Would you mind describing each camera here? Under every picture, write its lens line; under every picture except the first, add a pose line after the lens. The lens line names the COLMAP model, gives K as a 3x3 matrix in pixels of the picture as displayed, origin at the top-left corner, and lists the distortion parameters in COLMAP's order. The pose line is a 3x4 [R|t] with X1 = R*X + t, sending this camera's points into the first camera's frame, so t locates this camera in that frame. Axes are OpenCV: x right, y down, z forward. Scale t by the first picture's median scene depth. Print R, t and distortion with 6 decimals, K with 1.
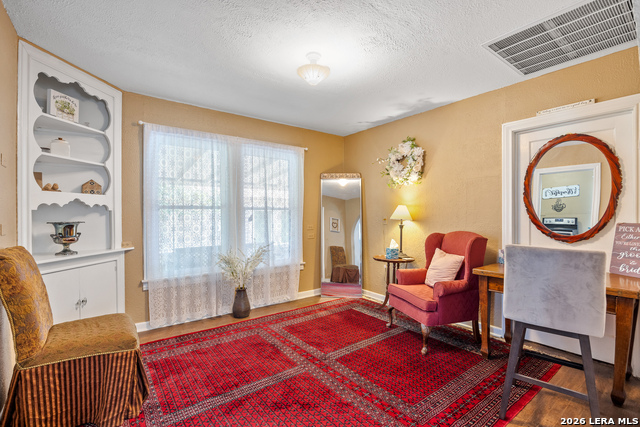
lens RADIAL K [[299.8, 0, 320.0], [0, 299.8, 213.5], [0, 0, 1]] dist [-0.000650, -0.000119]
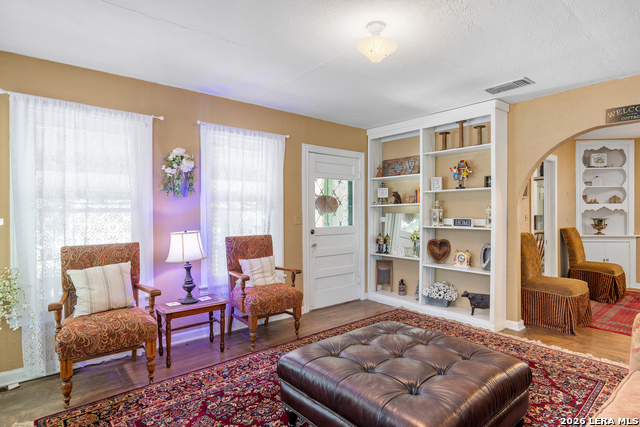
lens RADIAL K [[351.4, 0, 320.0], [0, 351.4, 213.5], [0, 0, 1]] dist [0.000494, 0.000099]
pose [[0.056859, 0.000046, -0.998382, 1.337692], [0.007273, 0.999973, 0.000460, -0.018454], [0.998356, -0.007288, 0.056857, -0.954121]]
